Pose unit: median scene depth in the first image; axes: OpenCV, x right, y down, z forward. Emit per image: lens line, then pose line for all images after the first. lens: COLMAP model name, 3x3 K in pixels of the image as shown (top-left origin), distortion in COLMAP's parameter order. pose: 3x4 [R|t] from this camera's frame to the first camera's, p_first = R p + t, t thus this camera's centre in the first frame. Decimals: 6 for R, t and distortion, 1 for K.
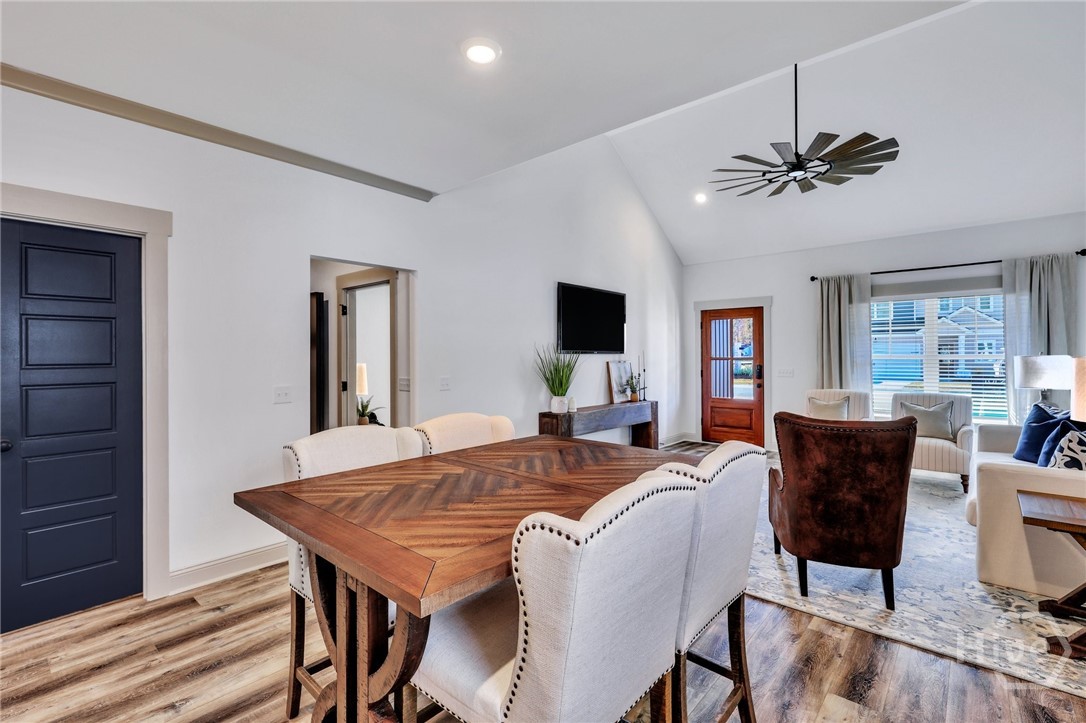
lens RADIAL K [[493.0, 0, 543.6], [0, 493.0, 352.2], [0, 0, 1]] dist [-0.000875, 0.000521]
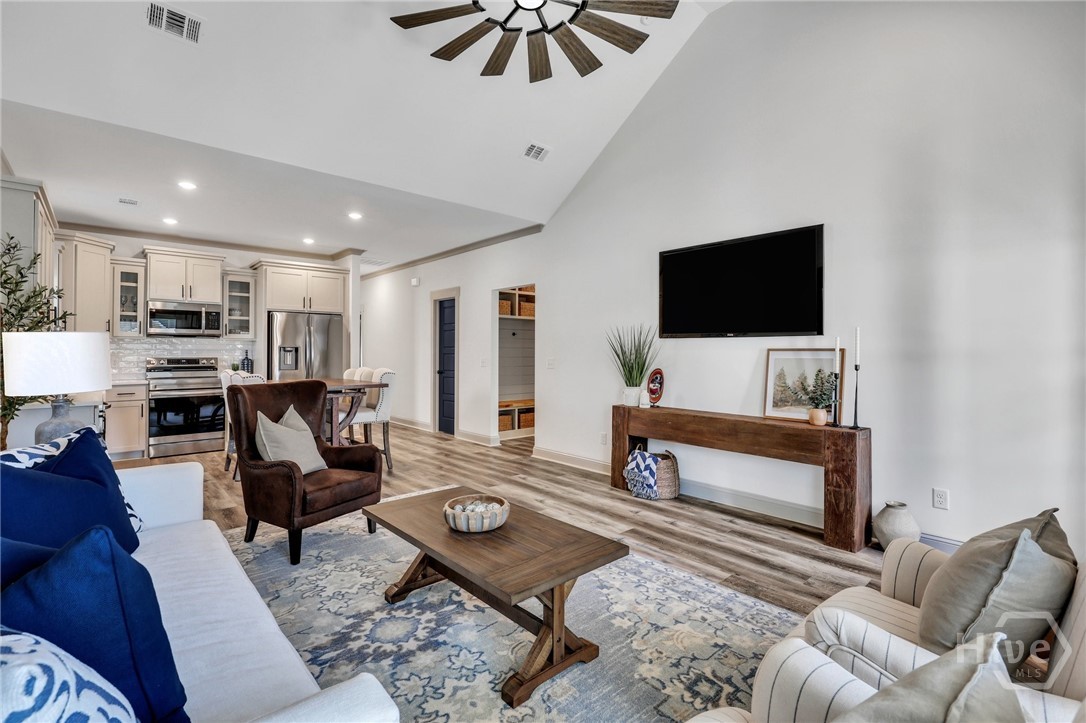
lens RADIAL K [[493.0, 0, 543.6], [0, 493.0, 352.2], [0, 0, 1]] dist [-0.000875, 0.000521]
pose [[-0.123031, 0.004104, -0.992394, 0.937808], [0.003449, 0.999987, 0.003708, 0.023644], [0.992397, -0.002966, -0.123044, 0.964695]]
